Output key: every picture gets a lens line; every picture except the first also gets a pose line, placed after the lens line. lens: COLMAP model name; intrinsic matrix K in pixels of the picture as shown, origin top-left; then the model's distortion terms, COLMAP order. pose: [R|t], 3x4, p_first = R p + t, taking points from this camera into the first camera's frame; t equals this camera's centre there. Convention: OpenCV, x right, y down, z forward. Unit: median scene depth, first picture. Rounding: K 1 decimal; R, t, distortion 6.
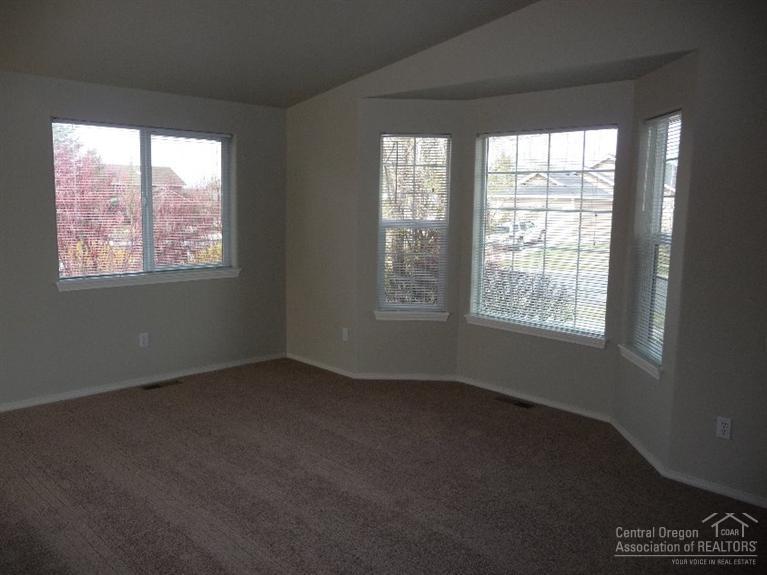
lens RADIAL K [[624.0, 0, 383.5], [0, 624.0, 287.5], [0, 0, 1]] dist [-0.016294, -0.008021]
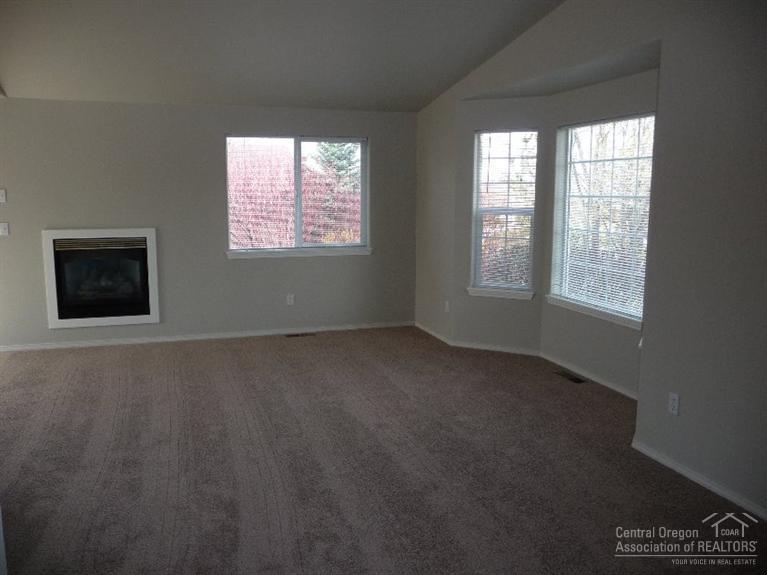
lens RADIAL K [[624.0, 0, 383.5], [0, 624.0, 287.5], [0, 0, 1]] dist [-0.016294, -0.008021]
pose [[0.903842, 0.051740, -0.424727, 0.340651], [-0.045143, 0.998653, 0.025588, 0.016302], [0.425479, -0.003953, 0.904960, -0.098681]]
